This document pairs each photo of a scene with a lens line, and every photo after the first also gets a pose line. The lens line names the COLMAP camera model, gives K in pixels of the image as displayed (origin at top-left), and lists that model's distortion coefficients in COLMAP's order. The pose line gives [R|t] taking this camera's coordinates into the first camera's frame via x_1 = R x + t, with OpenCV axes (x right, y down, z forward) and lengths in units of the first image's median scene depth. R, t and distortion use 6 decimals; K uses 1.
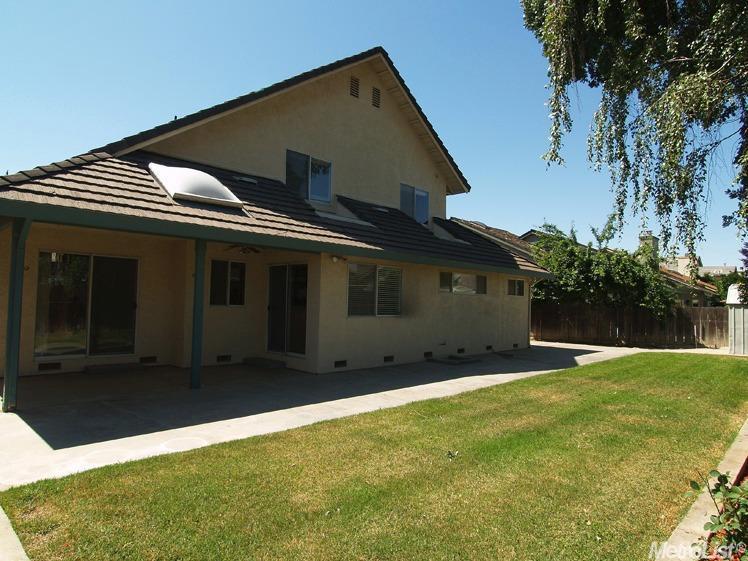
lens RADIAL K [[471.9, 0, 373.8], [0, 471.9, 280.0], [0, 0, 1]] dist [-0.029418, 0.000909]
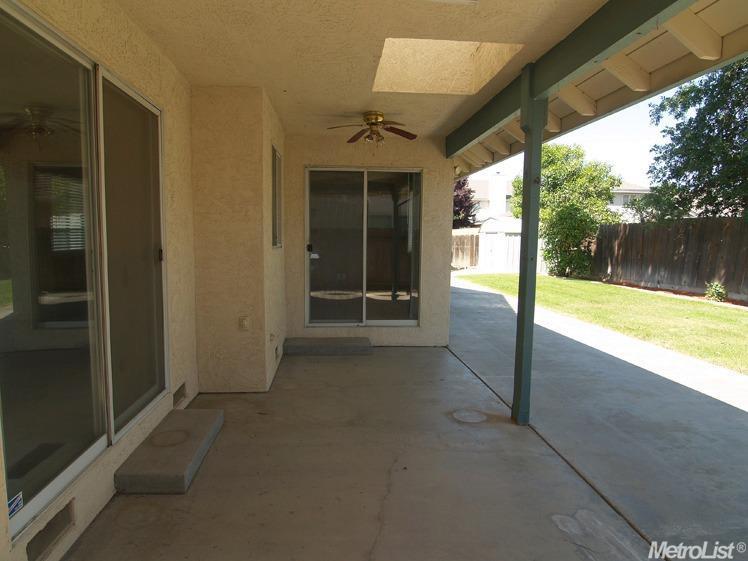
lens RADIAL K [[471.9, 0, 373.0], [0, 471.9, 280.2], [0, 0, 1]] dist [-0.029418, 0.000909]
pose [[0.655771, -0.084368, 0.750231, -0.649568], [-0.032821, 0.989611, 0.139976, 0.019856], [-0.754246, -0.116415, 0.646189, 0.644062]]
